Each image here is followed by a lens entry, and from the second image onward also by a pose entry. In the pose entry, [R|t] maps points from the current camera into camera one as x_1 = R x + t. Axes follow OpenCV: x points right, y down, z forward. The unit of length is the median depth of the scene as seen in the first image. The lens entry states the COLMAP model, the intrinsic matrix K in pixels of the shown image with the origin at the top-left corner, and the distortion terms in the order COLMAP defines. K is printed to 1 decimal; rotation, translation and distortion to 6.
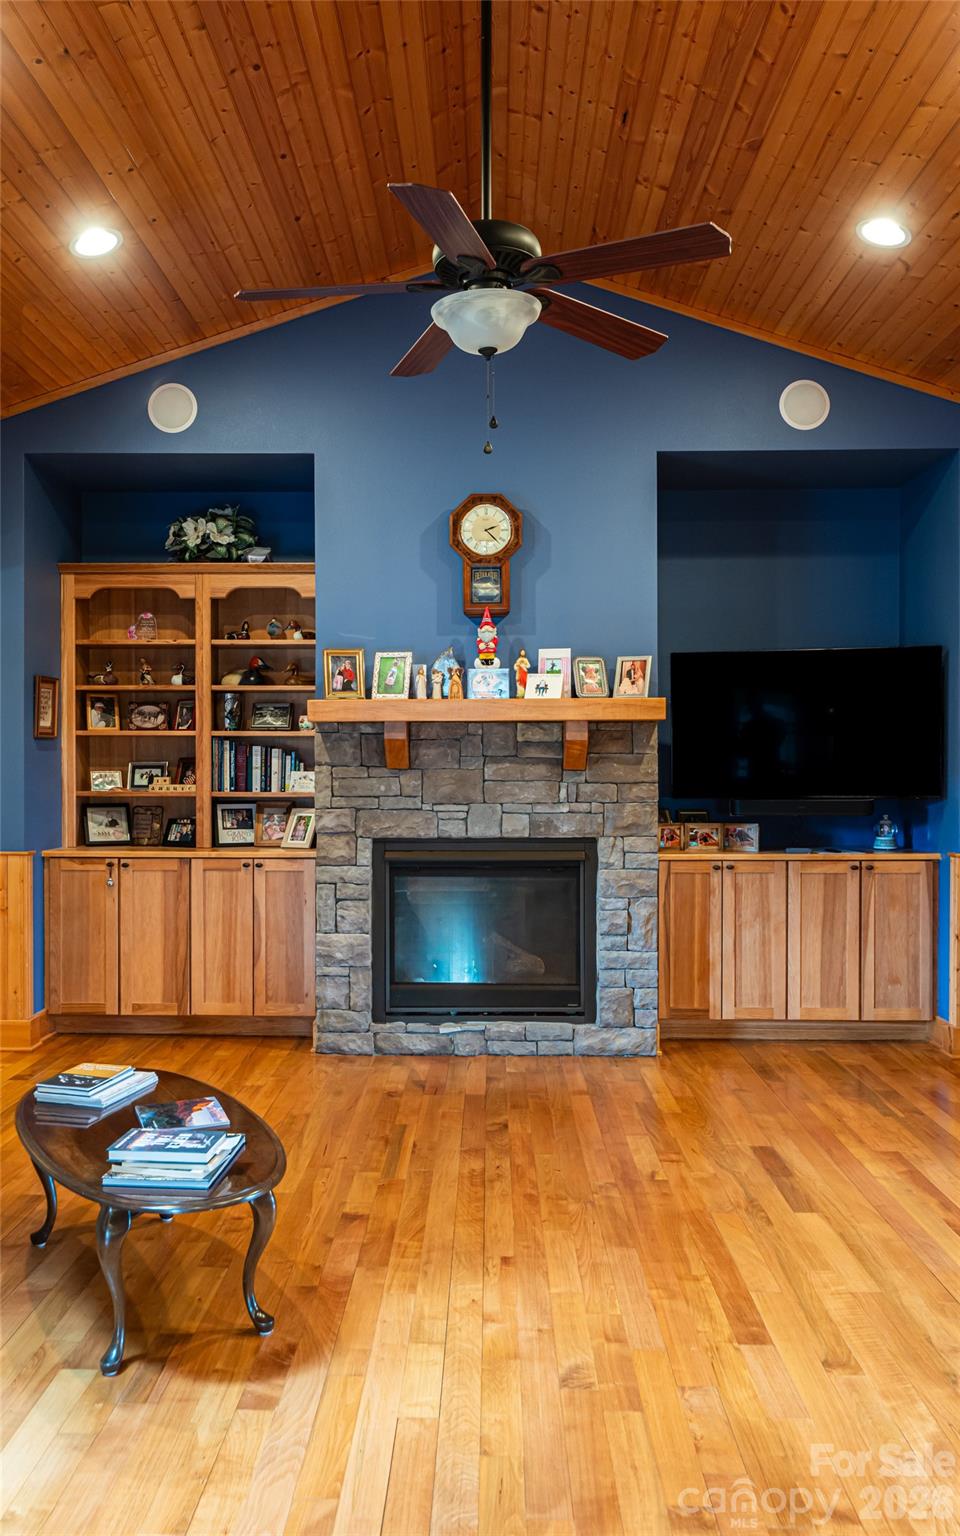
lens RADIAL K [[1133.3, 0, 480.3], [0, 1133.3, 778.7], [0, 0, 1]] dist [0.002431, 0.001409]
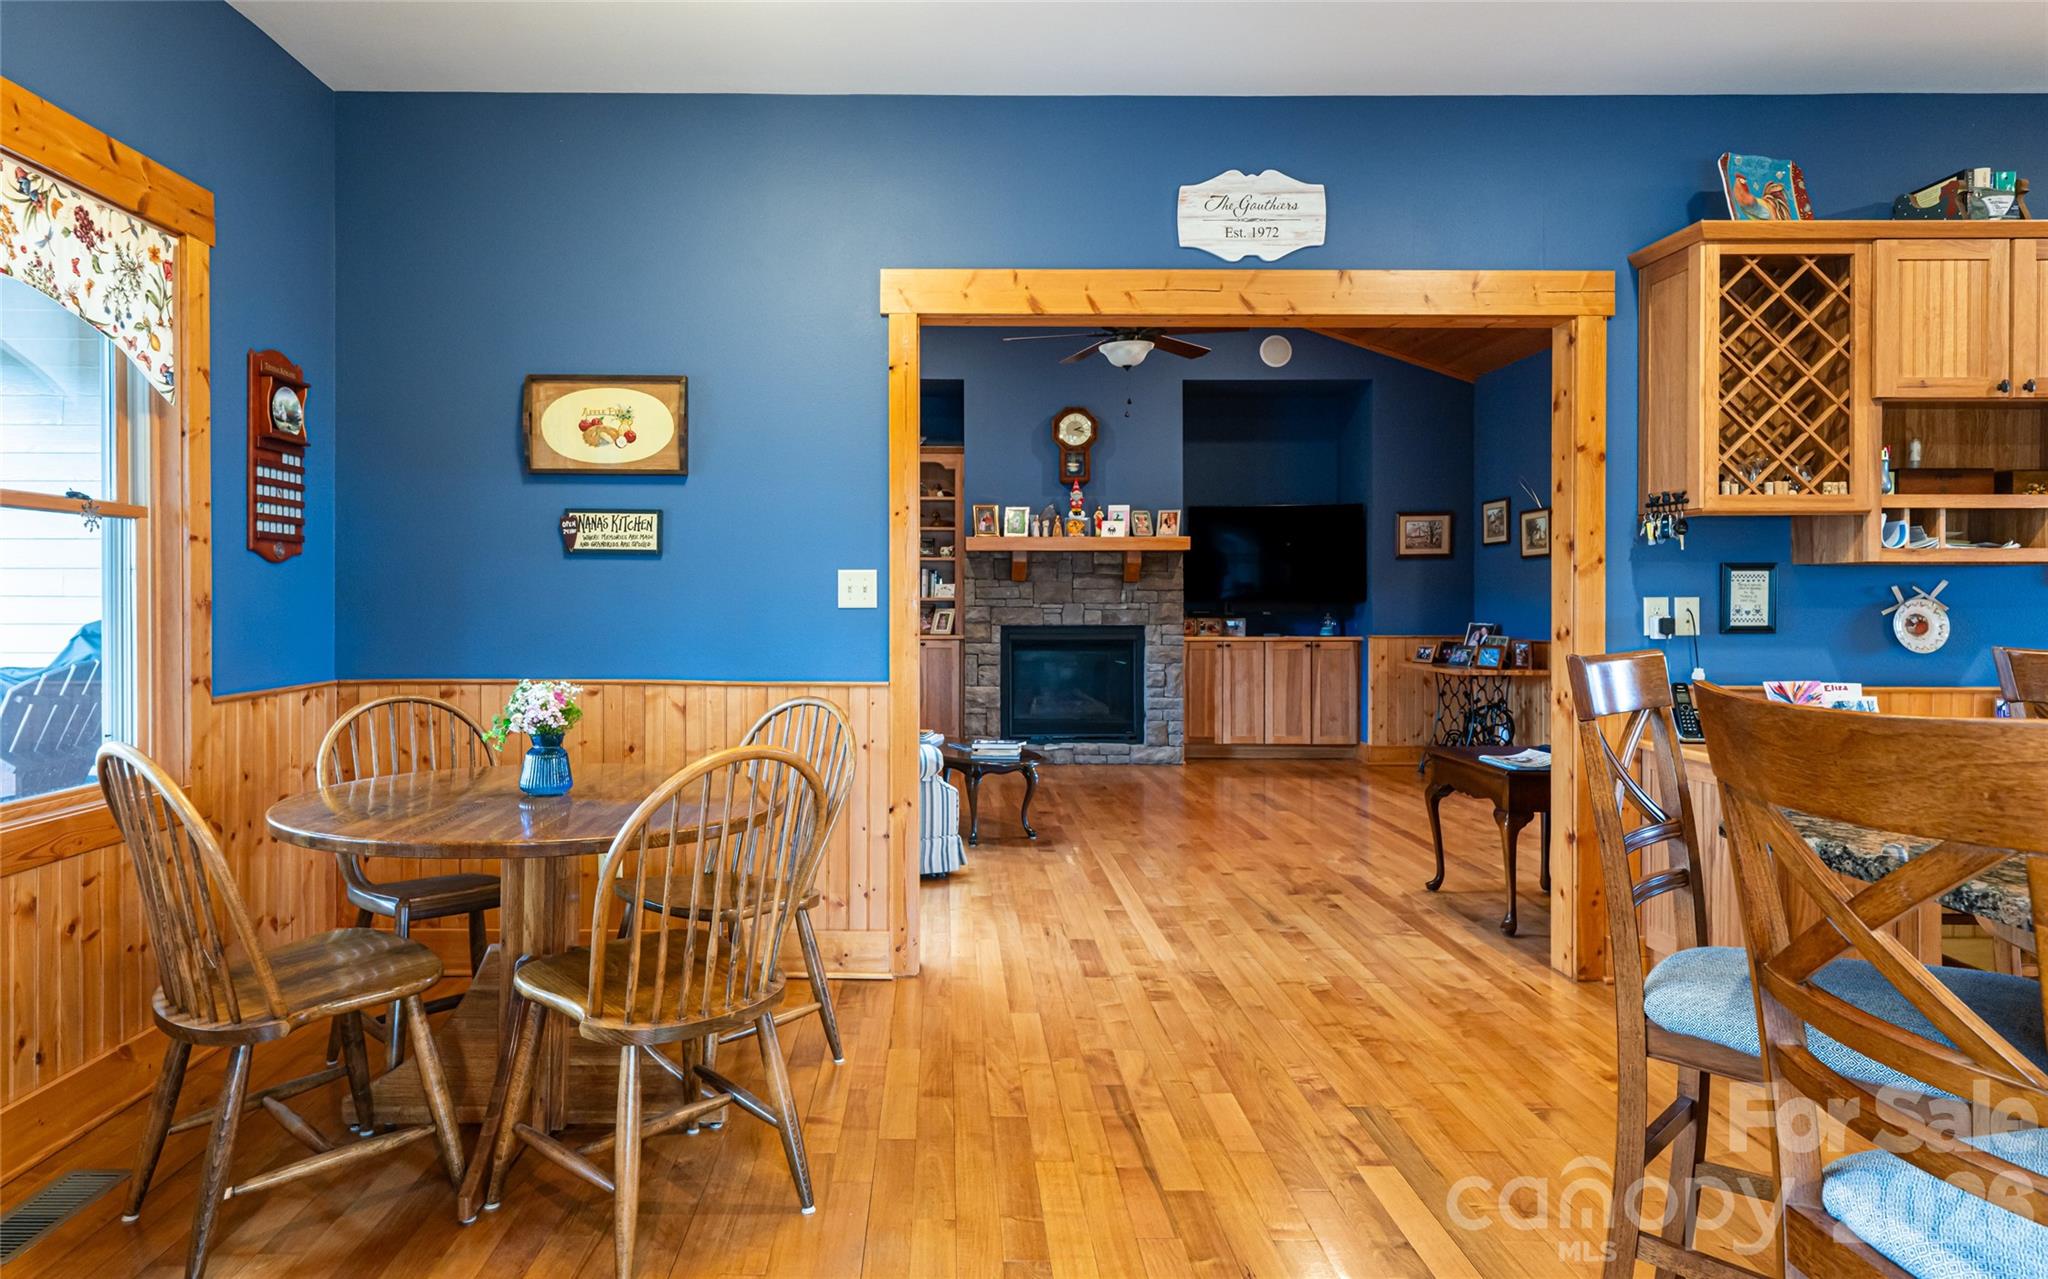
lens RADIAL K [[1191.8, 0, 933.4], [0, 1191.8, 598.5], [0, 0, 1]] dist [0.008135, 0.001740]
pose [[0.999810, 0.002051, 0.019376, -0.221434], [-0.001878, 0.999958, -0.008972, 0.030205], [-0.019394, 0.008934, 0.999772, -0.644600]]
